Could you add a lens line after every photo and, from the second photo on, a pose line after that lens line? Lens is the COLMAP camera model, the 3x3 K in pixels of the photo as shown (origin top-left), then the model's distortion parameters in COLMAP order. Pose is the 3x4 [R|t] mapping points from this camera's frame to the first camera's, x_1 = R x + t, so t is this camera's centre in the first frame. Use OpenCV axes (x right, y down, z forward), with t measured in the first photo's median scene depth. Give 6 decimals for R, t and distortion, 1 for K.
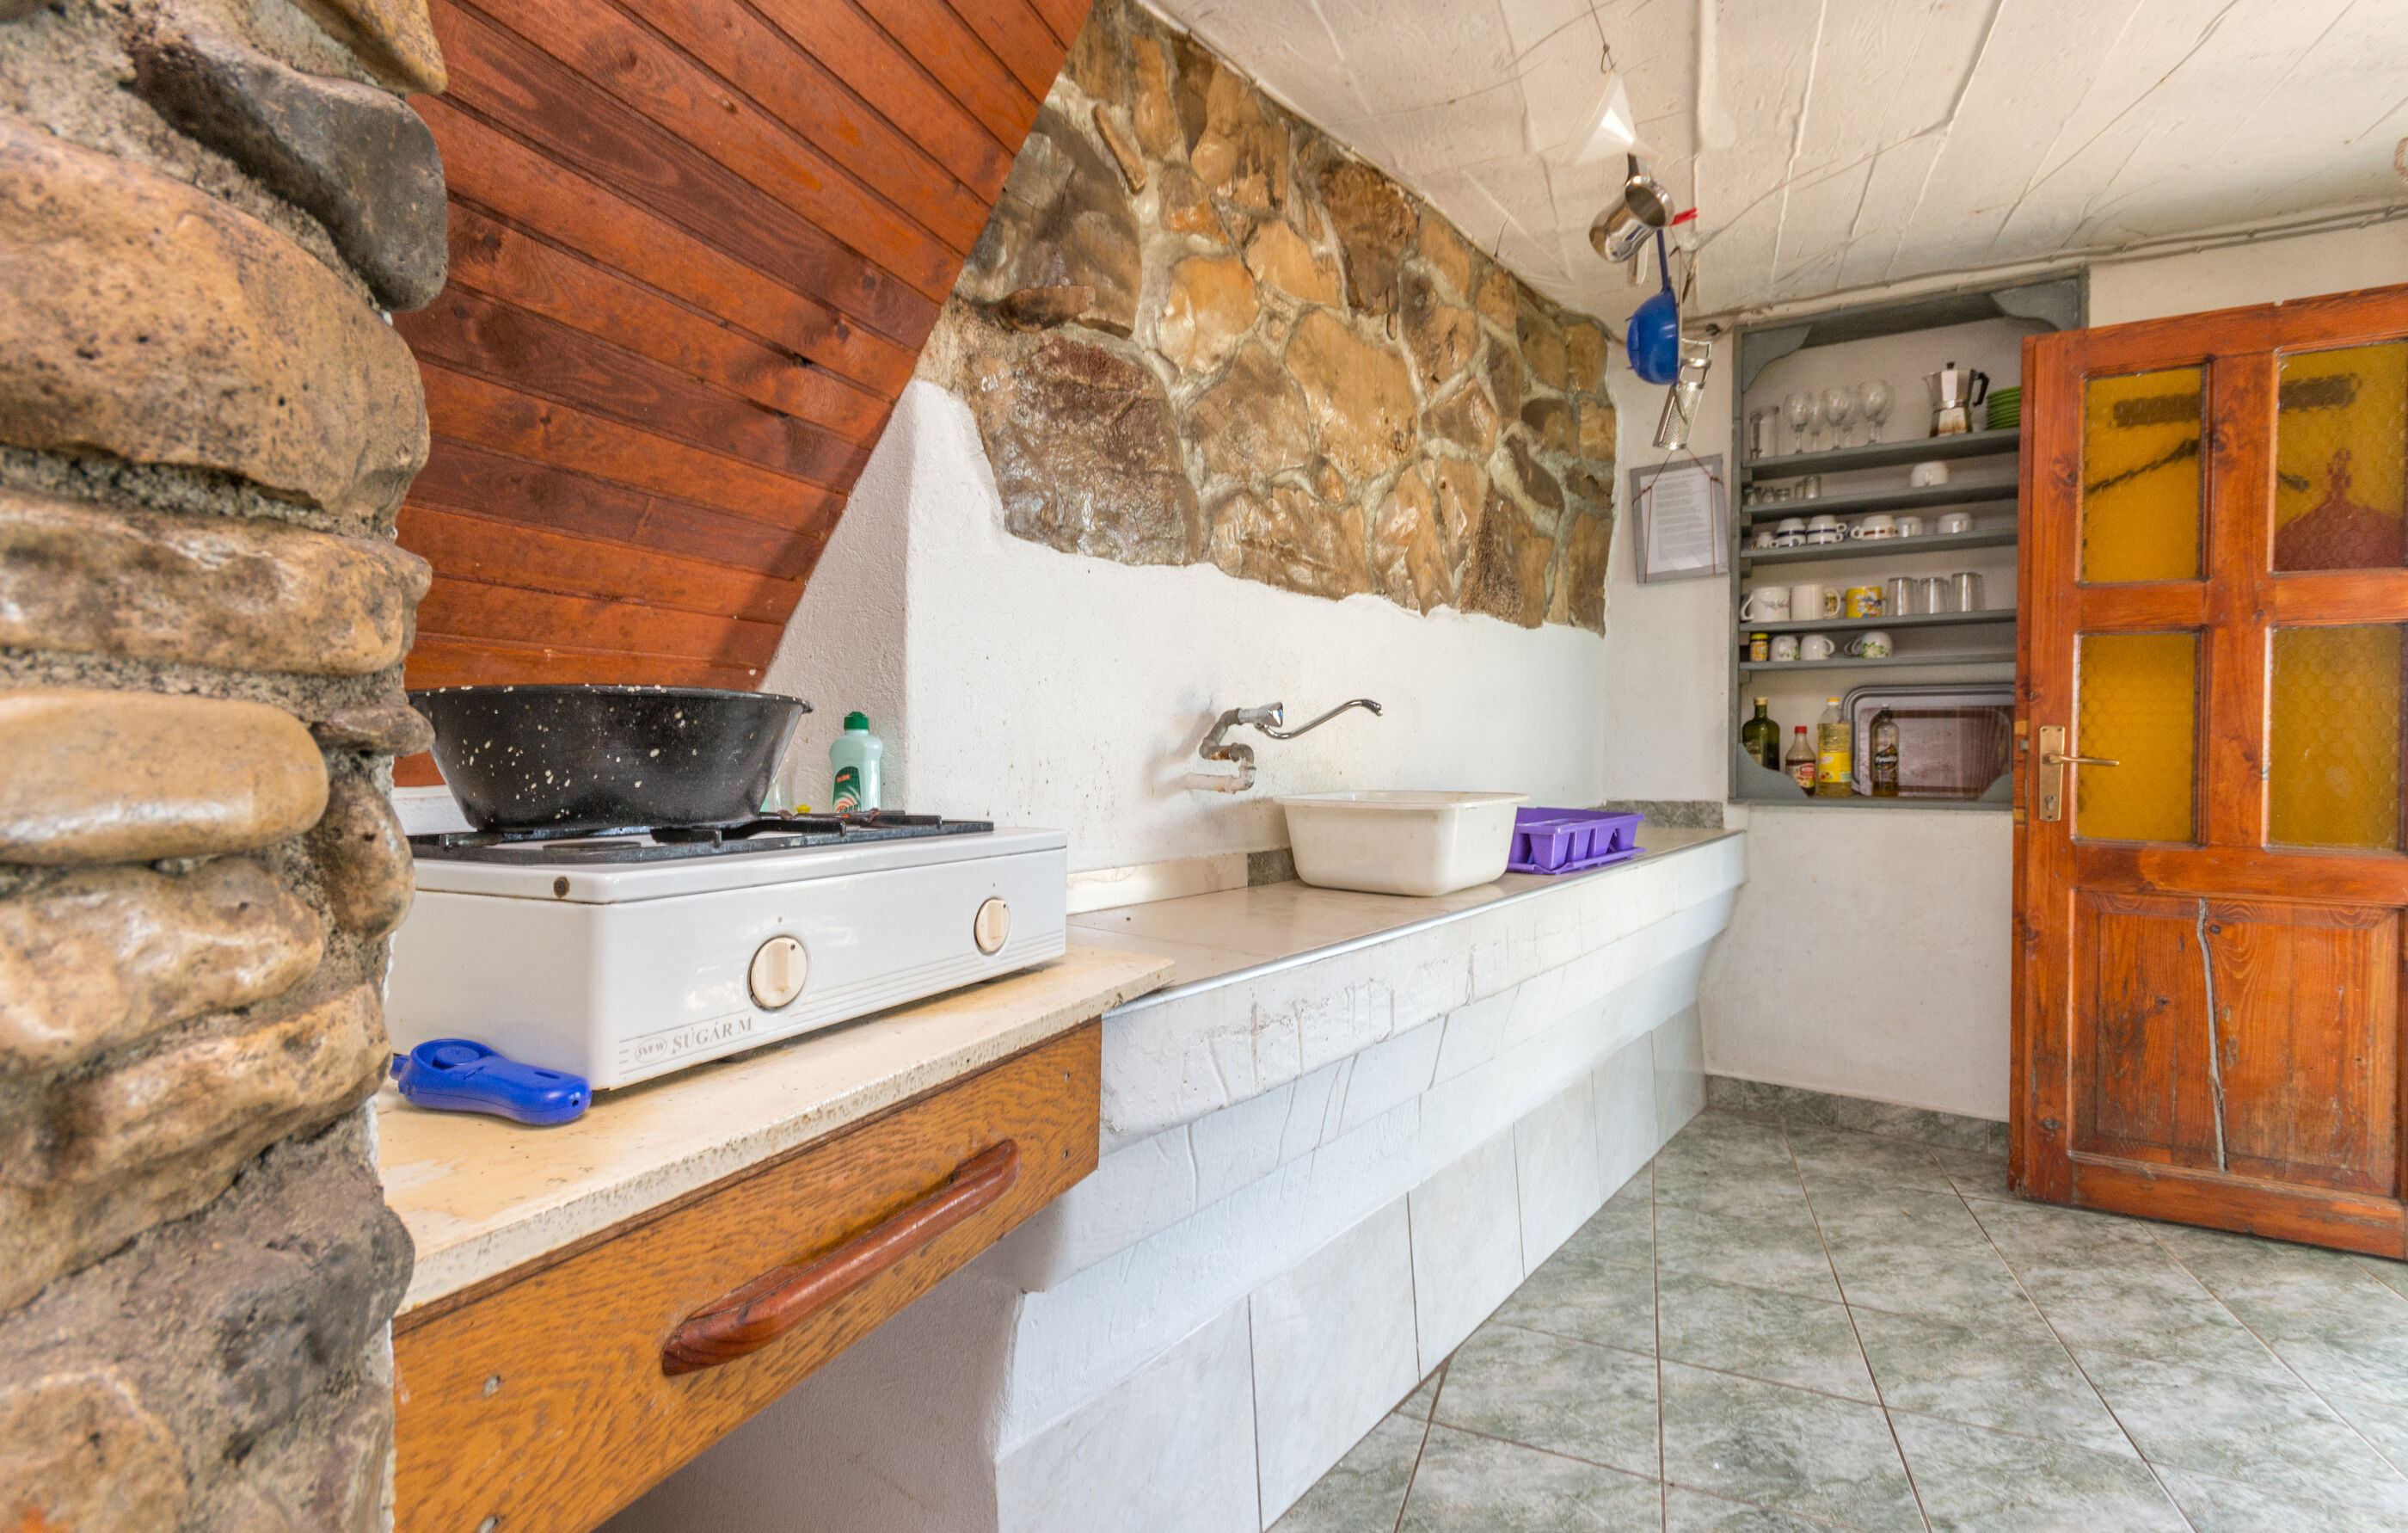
lens RADIAL K [[1042.5, 0, 1220.6], [0, 1042.5, 748.5], [0, 0, 1]] dist [0.010778, -0.003100]
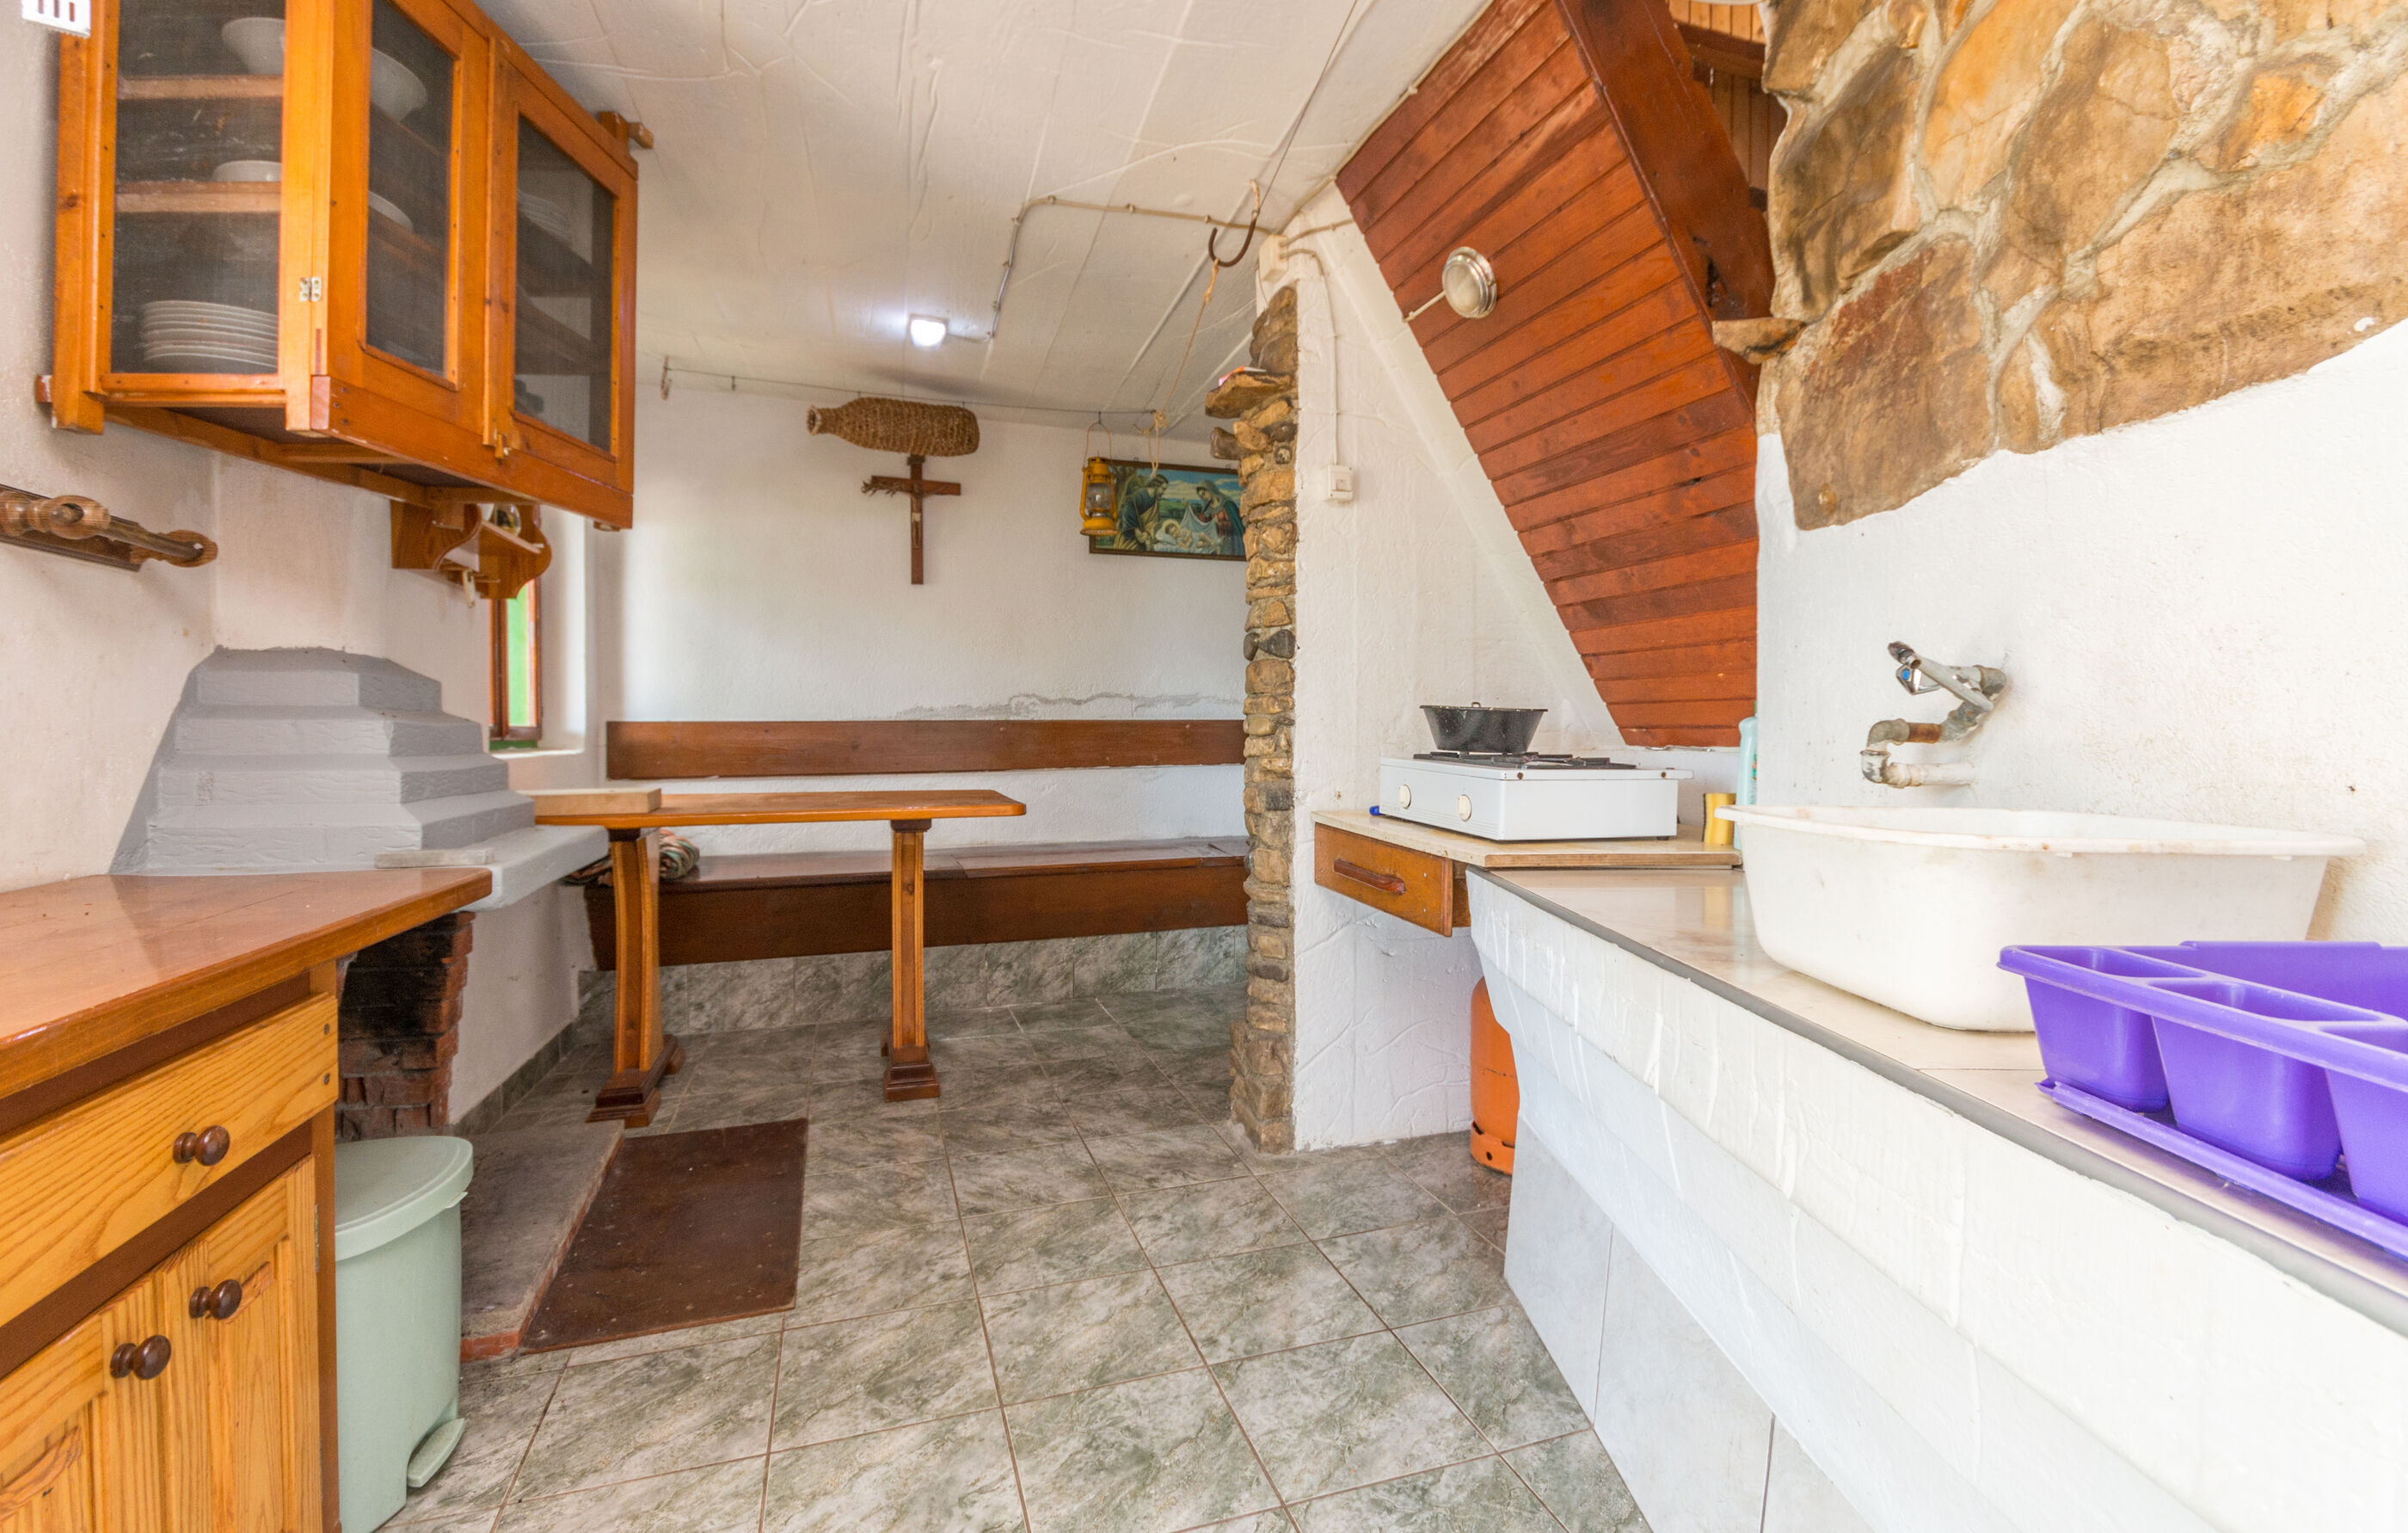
lens RADIAL K [[1069.0, 0, 1207.3], [0, 1069.0, 758.7], [0, 0, 1]] dist [0.007291, -0.008219]
pose [[-0.760698, 0.012279, -0.648990, 0.623856], [-0.009041, 0.999524, 0.029508, 0.002158], [0.649044, 0.028314, -0.760224, 0.907516]]
